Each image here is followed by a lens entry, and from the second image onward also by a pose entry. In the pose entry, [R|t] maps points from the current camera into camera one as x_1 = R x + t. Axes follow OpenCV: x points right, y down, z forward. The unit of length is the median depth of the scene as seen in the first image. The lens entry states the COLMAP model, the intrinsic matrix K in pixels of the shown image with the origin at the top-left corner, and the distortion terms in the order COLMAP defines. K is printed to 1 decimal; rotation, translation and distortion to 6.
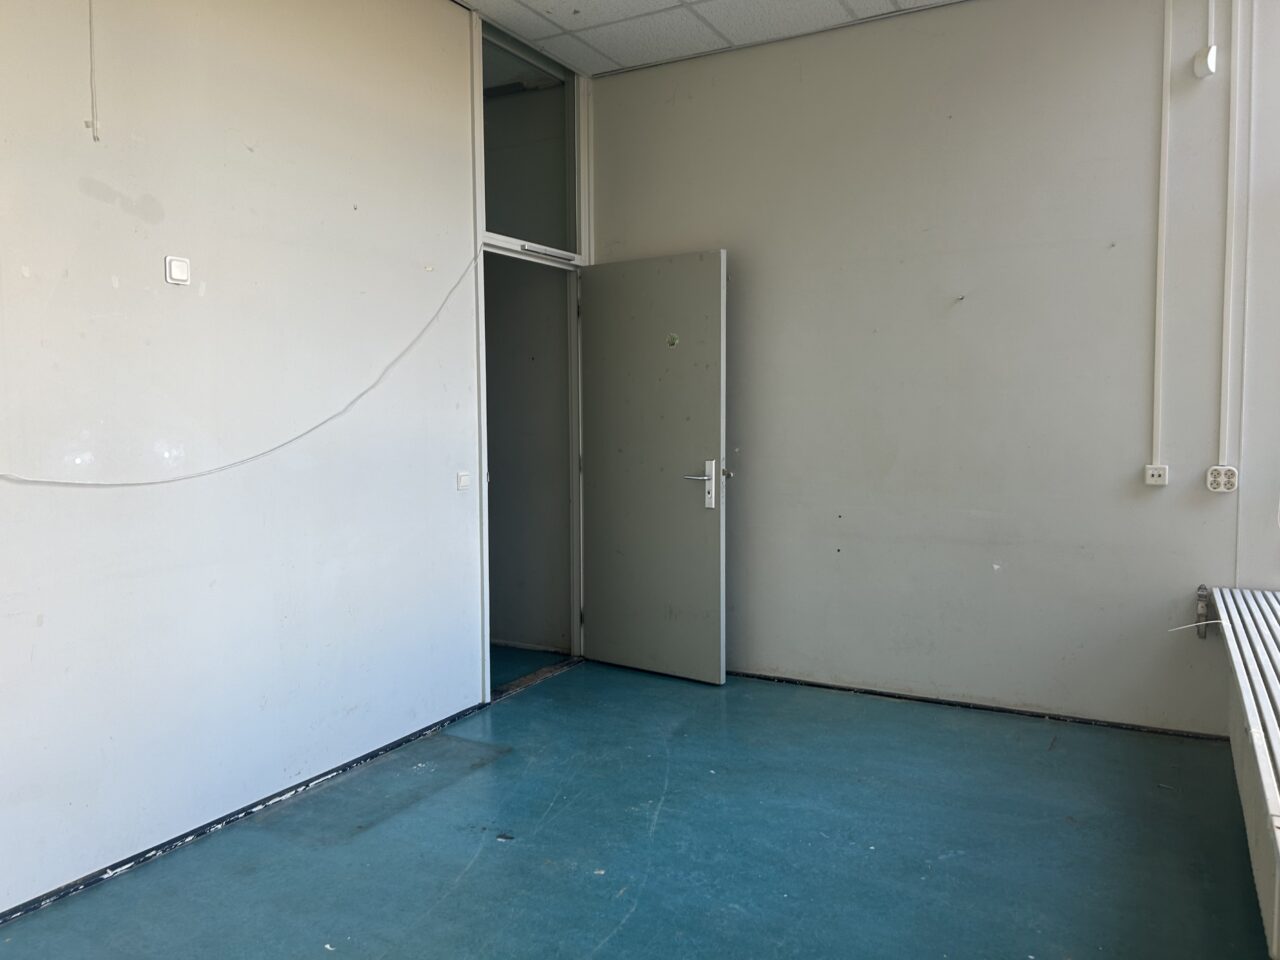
lens RADIAL K [[960.6, 0, 631.4], [0, 960.6, 470.6], [0, 0, 1]] dist [0.034995, -0.041476]
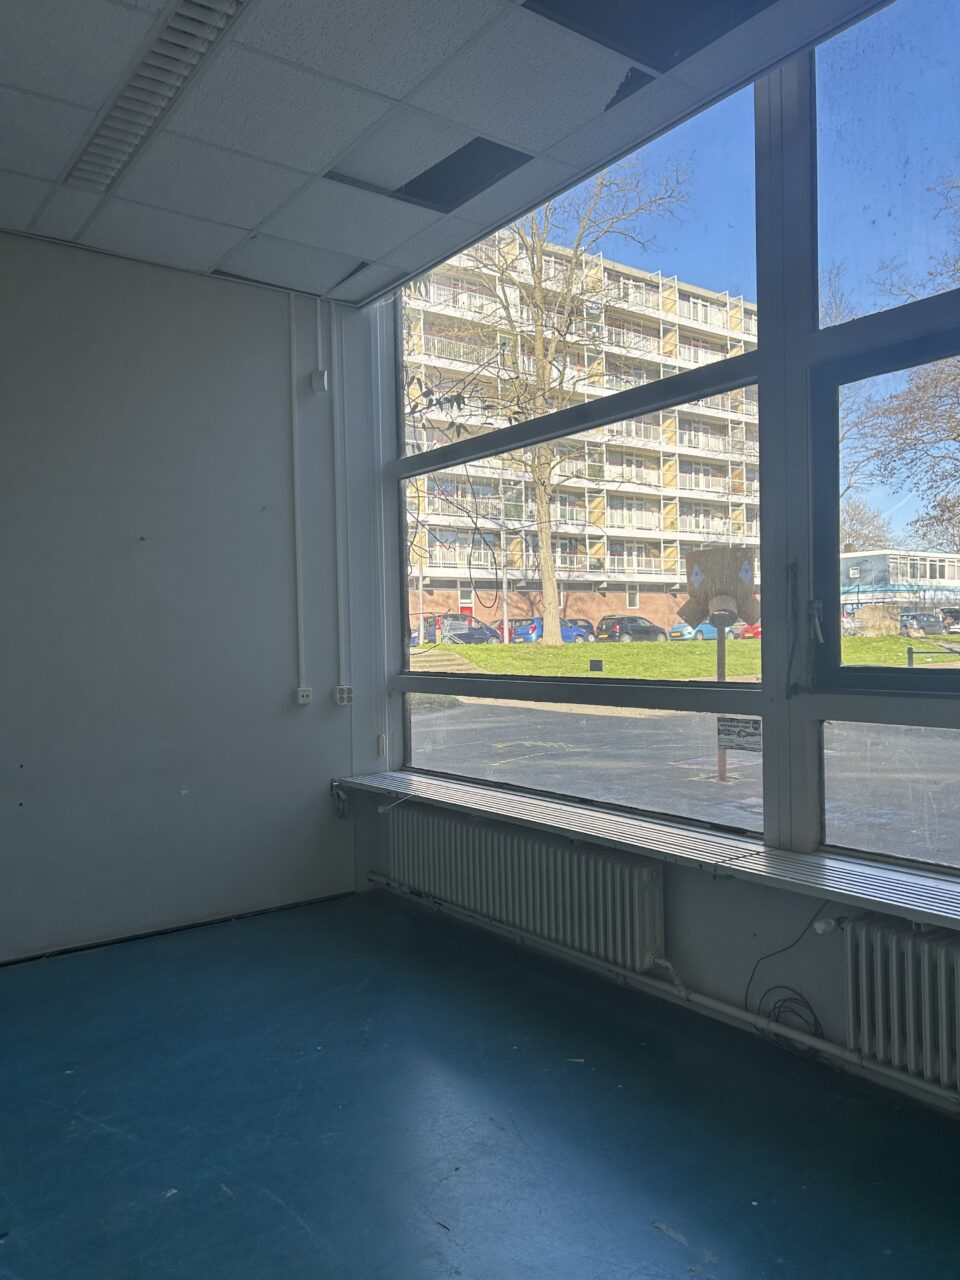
lens RADIAL K [[960.6, 0, 471.3], [0, 960.6, 645.4], [0, 0, 1]] dist [0.034995, -0.041476]
pose [[0.436576, -0.010432, 0.899607, -0.567136], [0.073825, 0.996976, -0.024266, -0.016489], [-0.896633, 0.077007, 0.436026, 0.303761]]
